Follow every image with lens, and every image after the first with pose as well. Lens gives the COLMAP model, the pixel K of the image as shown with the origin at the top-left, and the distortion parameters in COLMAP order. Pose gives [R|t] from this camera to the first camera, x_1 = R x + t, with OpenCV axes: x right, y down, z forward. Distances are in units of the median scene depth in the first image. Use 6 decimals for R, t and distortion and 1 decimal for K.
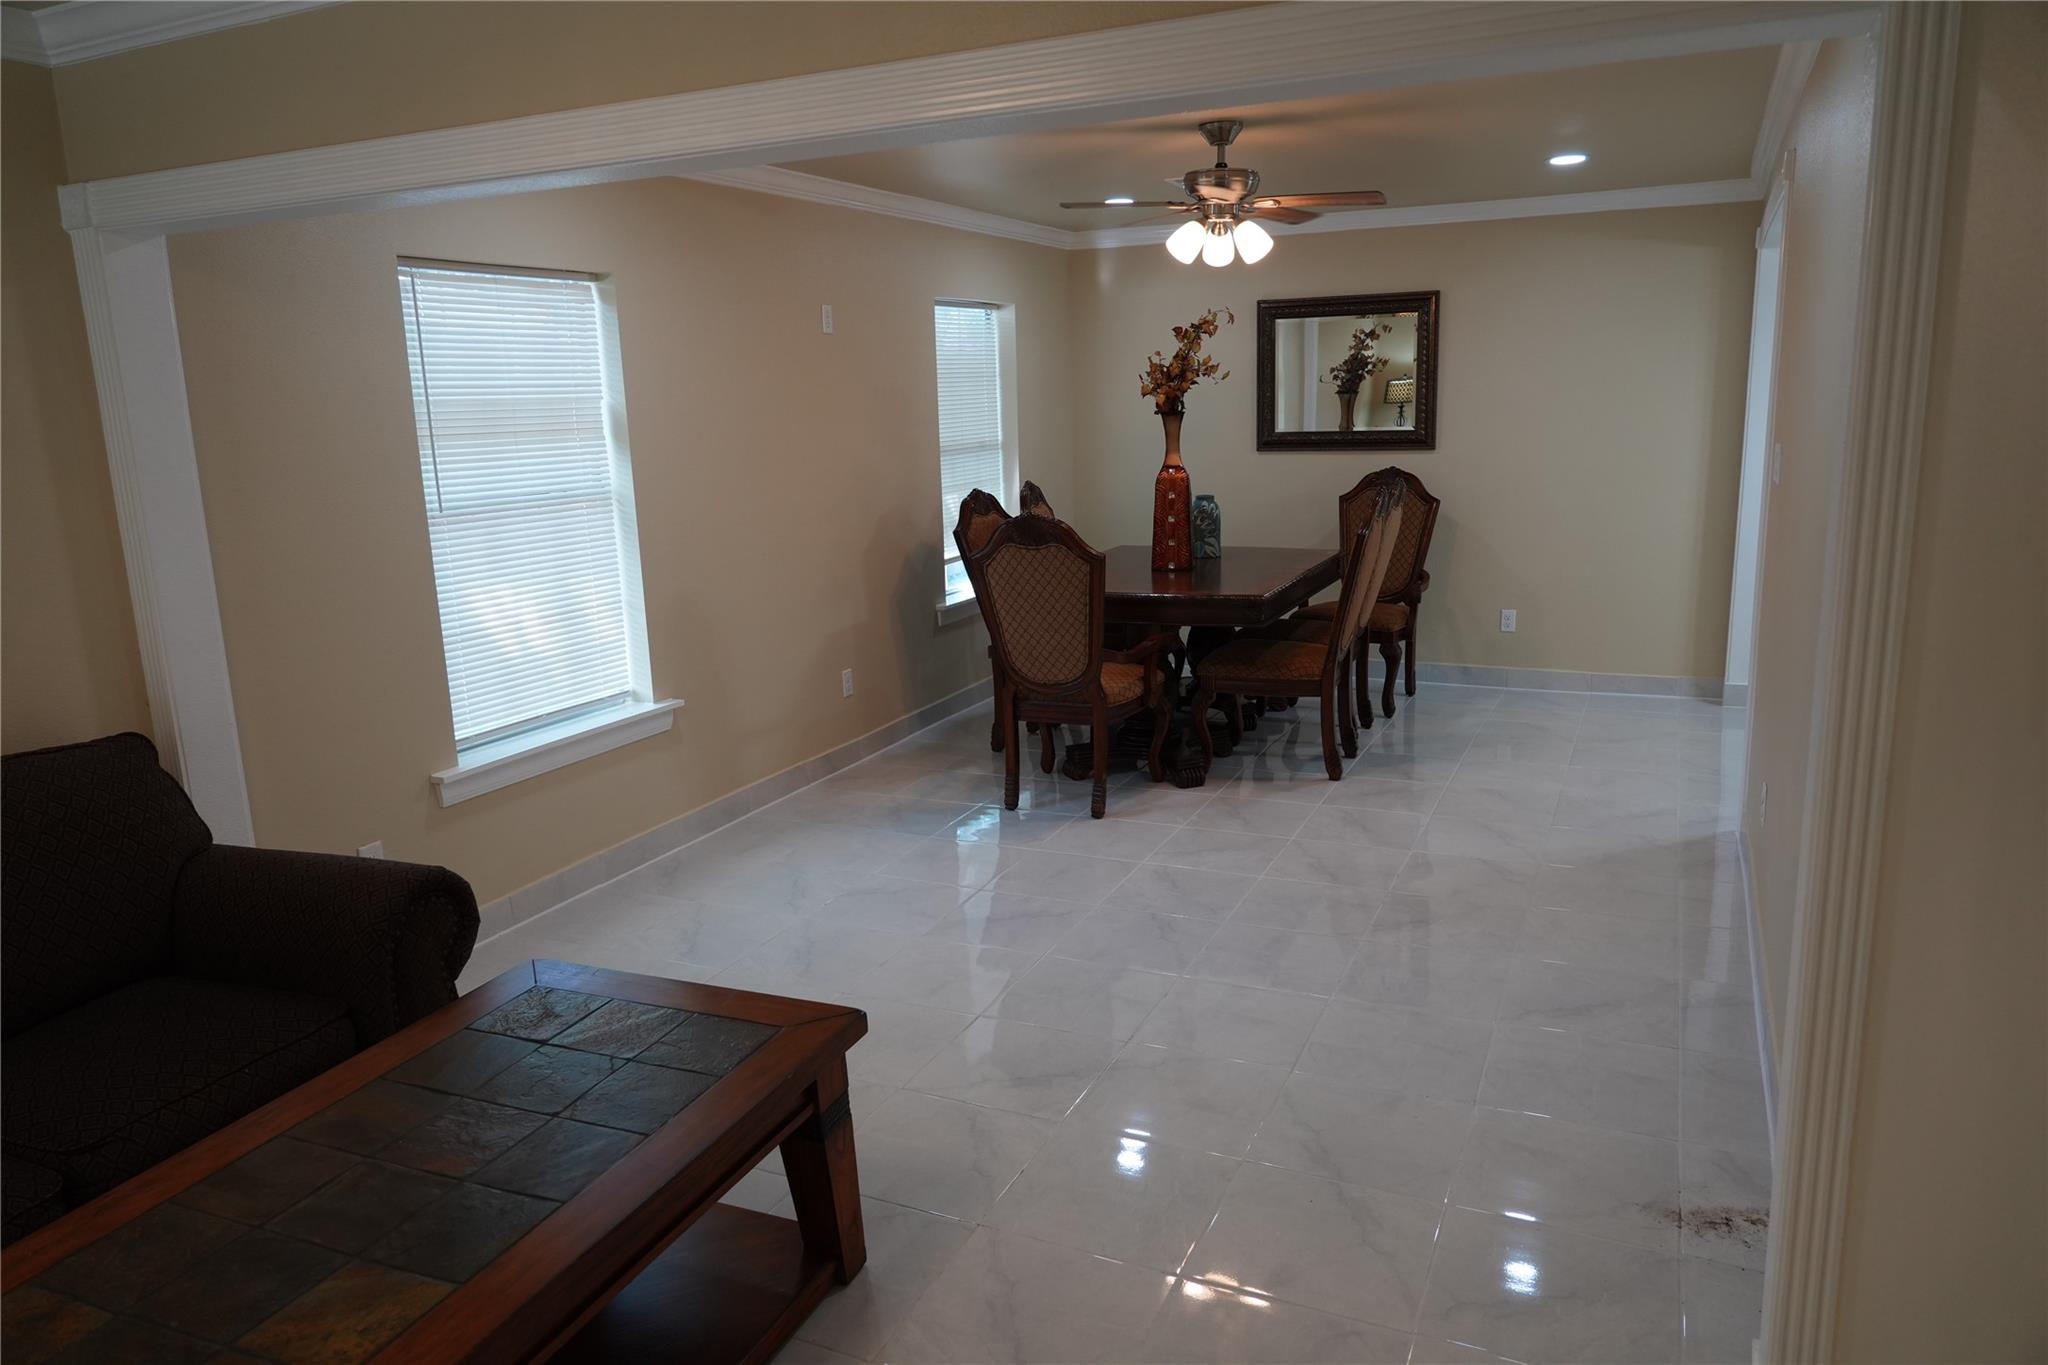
lens RADIAL K [[1366.5, 0, 1024.6], [0, 1366.5, 668.5], [0, 0, 1]] dist [0.000504, -0.001608]
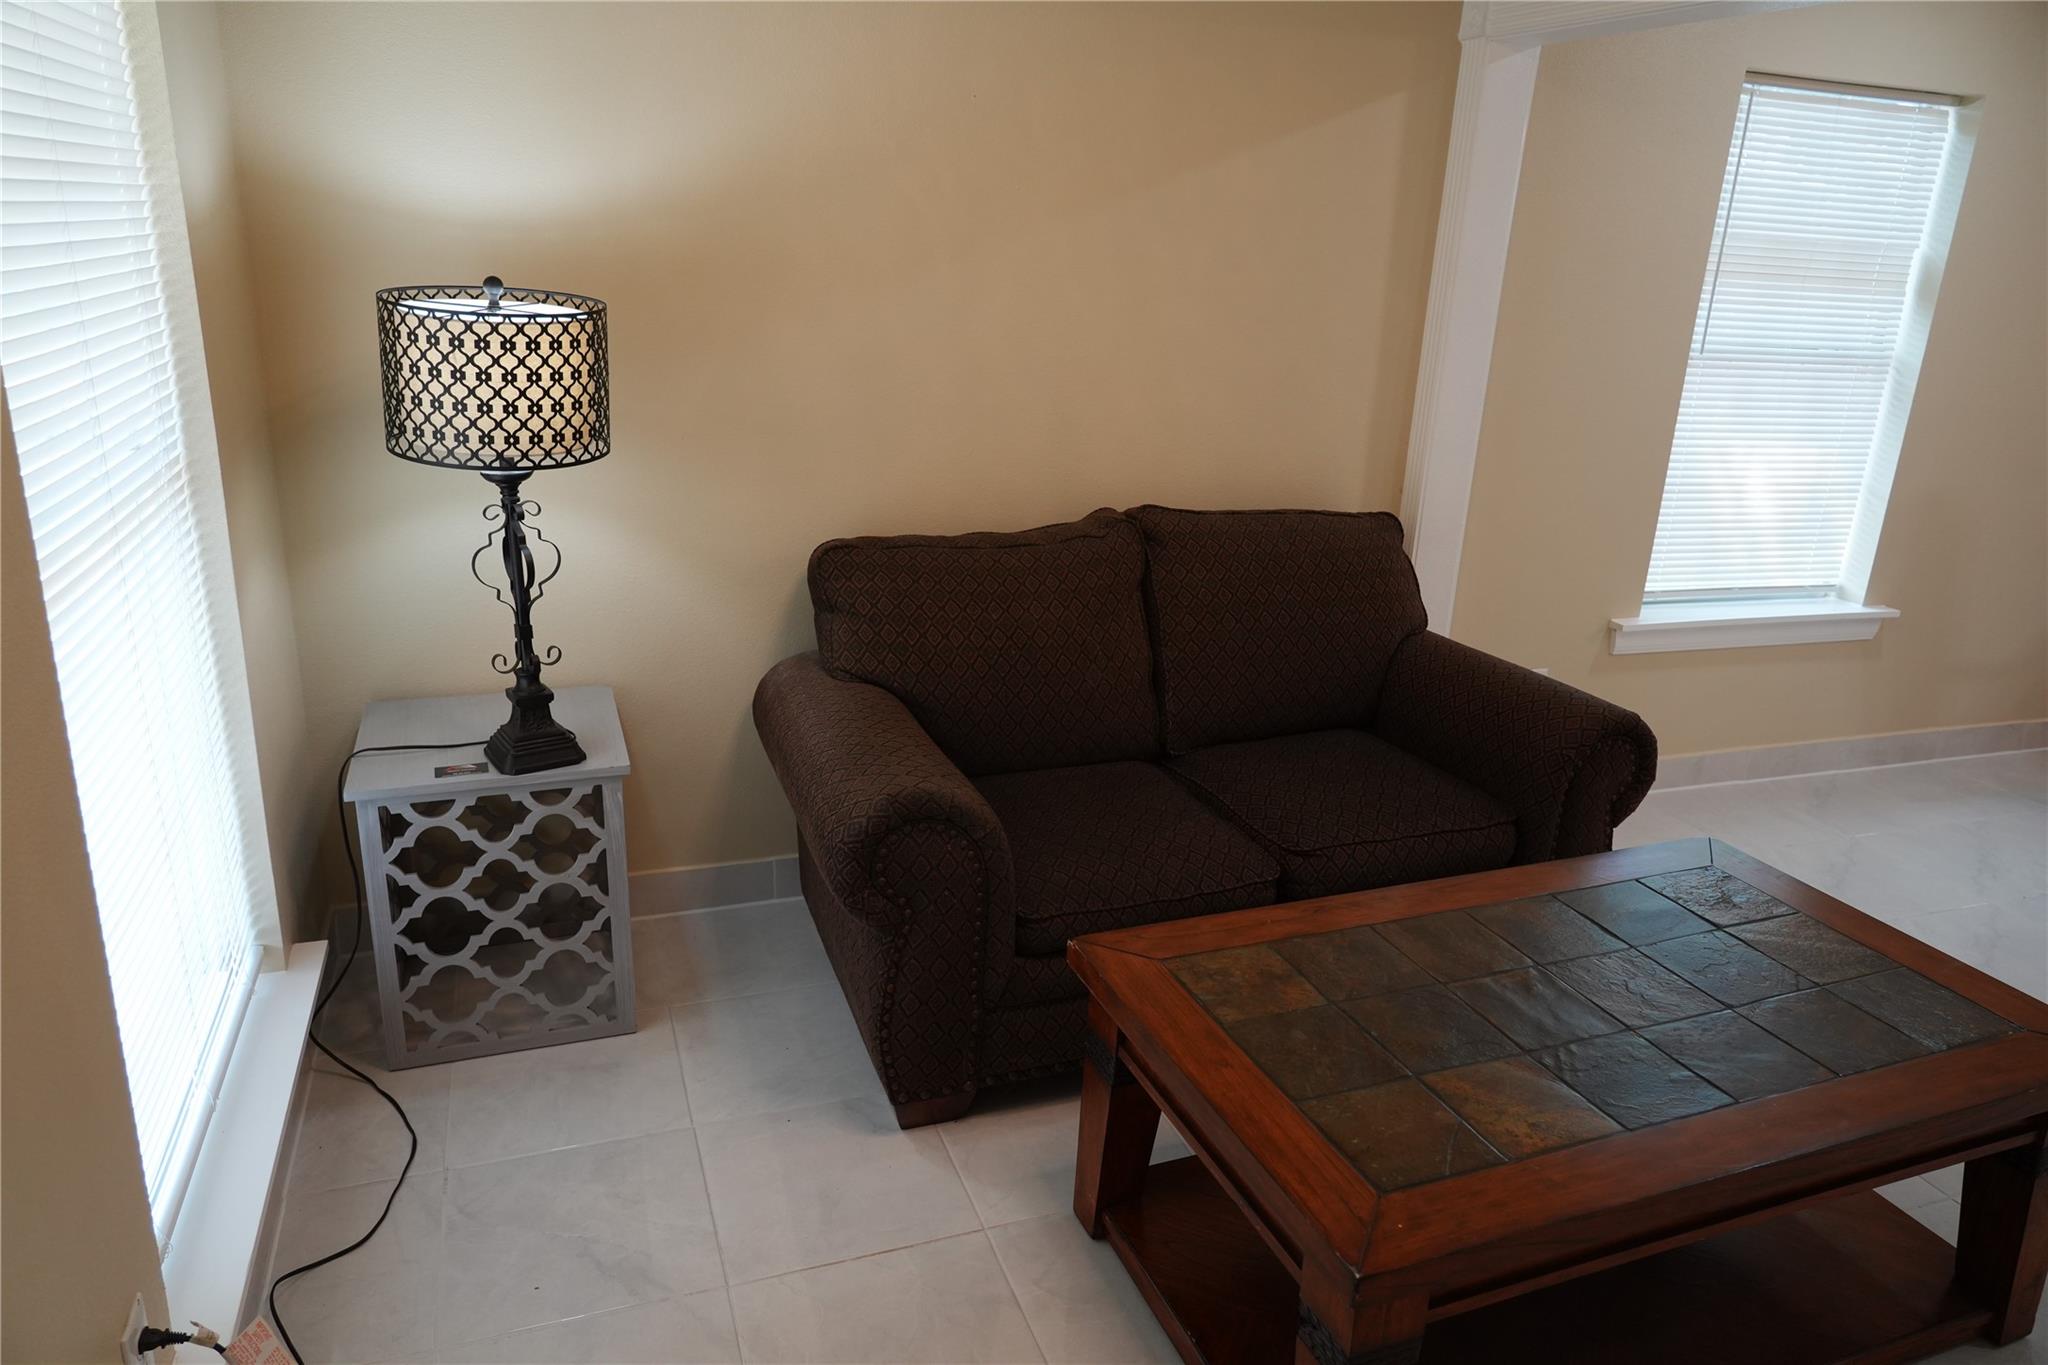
lens RADIAL K [[1366.5, 0, 1024.6], [0, 1366.5, 668.5], [0, 0, 1]] dist [0.000504, -0.001608]
pose [[0.697330, 0.285072, -0.657621, -0.061314], [-0.214080, 0.958461, 0.188476, 0.014571], [0.684033, 0.009354, 0.729391, -0.008264]]
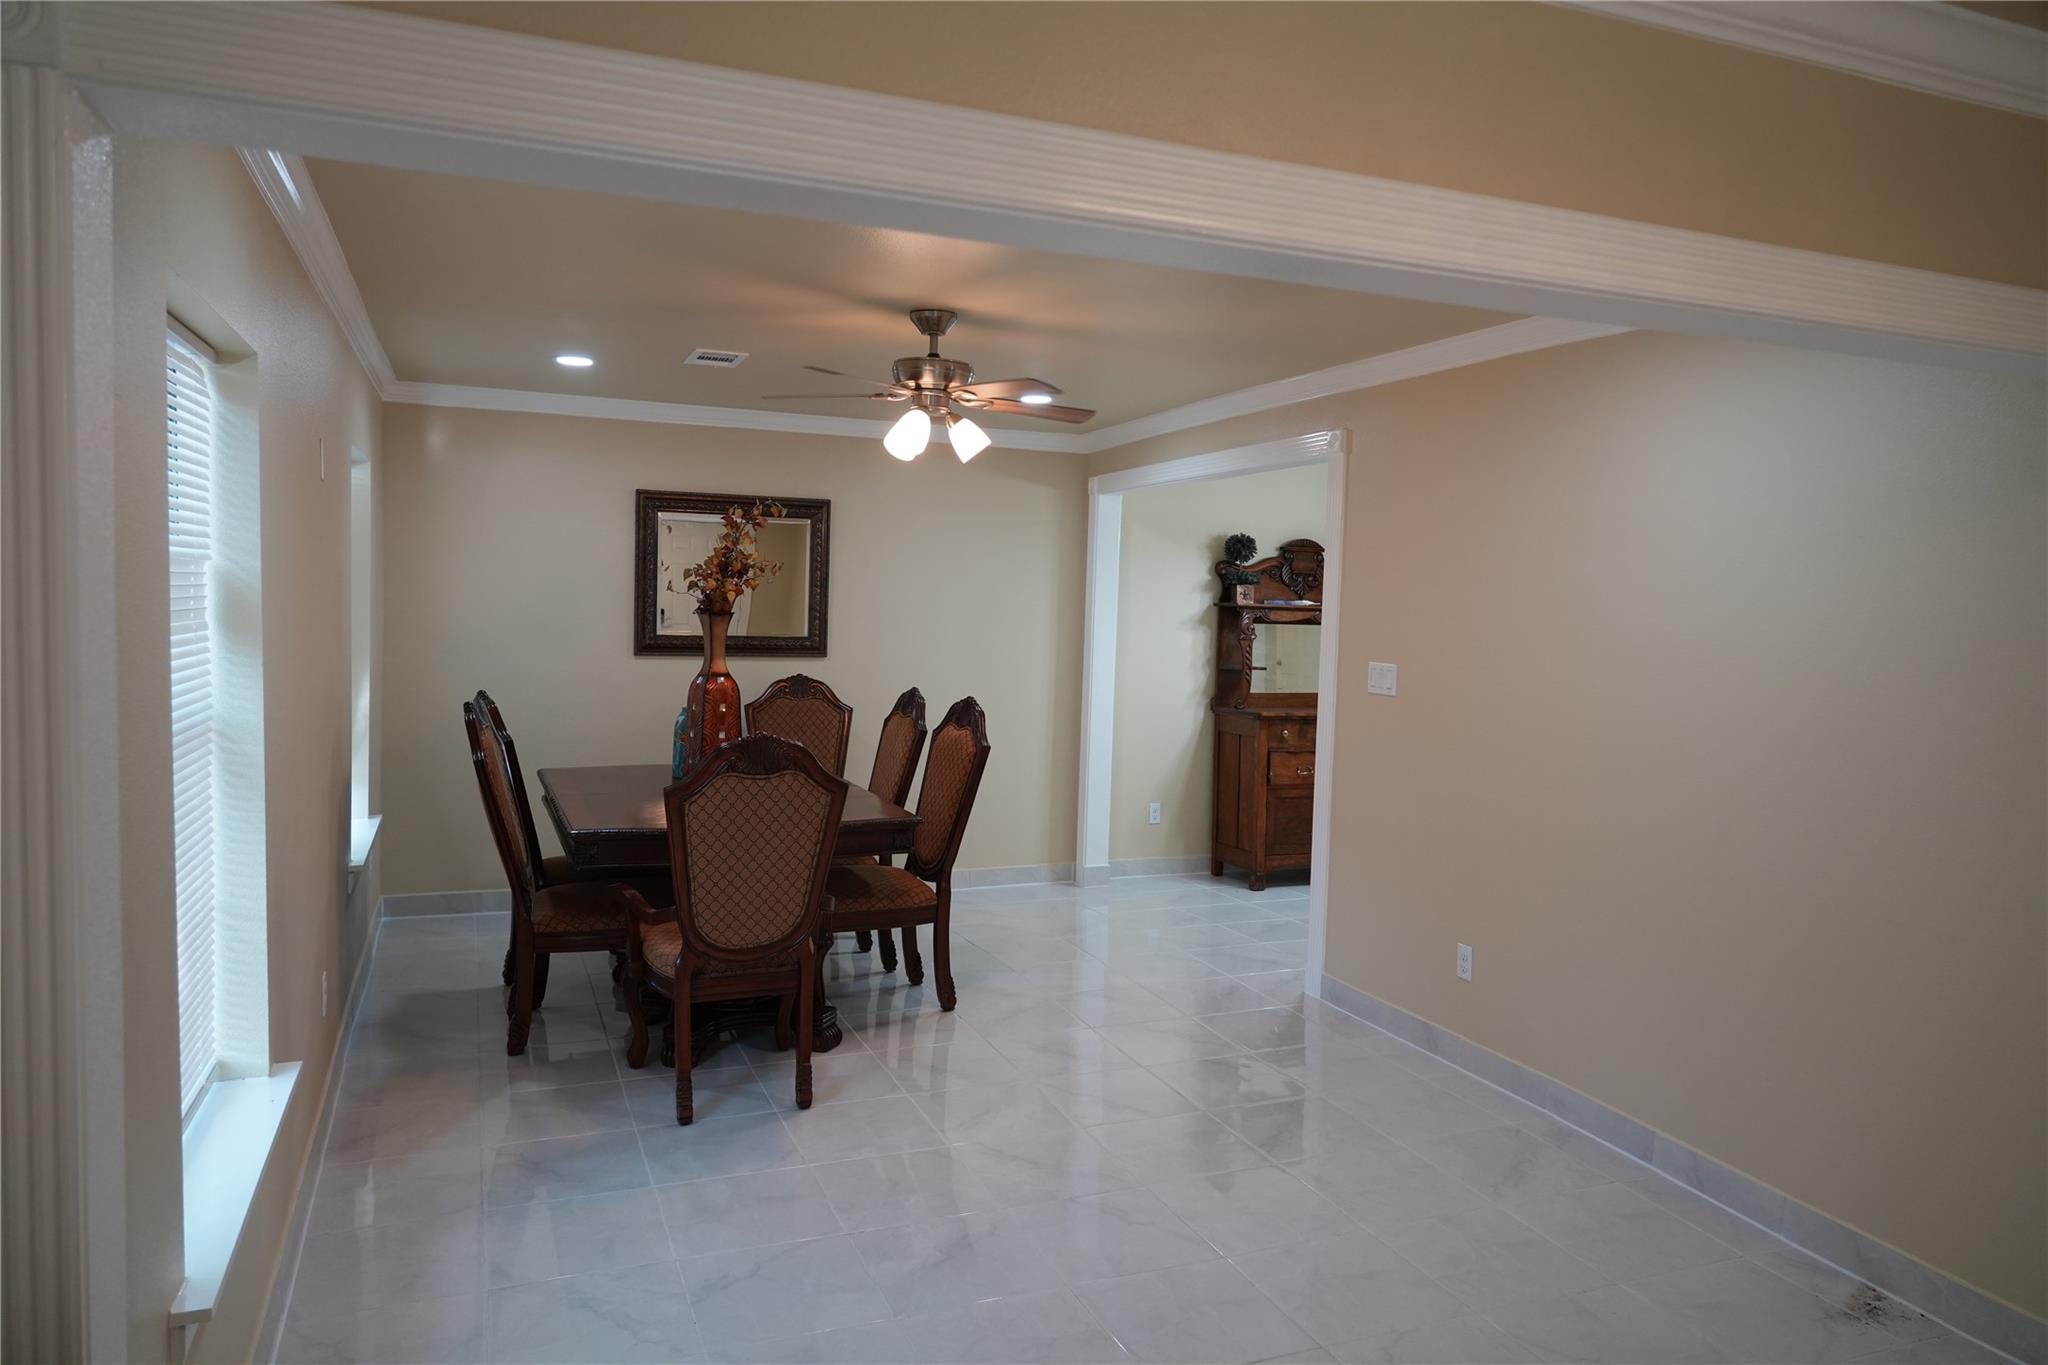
lens RADIAL K [[1366.5, 0, 1024.6], [0, 1366.5, 668.5], [0, 0, 1]] dist [0.000504, -0.001608]
pose [[0.686013, 0.007313, 0.727553, -0.499992], [0.098878, 0.989736, -0.103180, -0.057501], [-0.720840, 0.142722, 0.678248, 0.365402]]
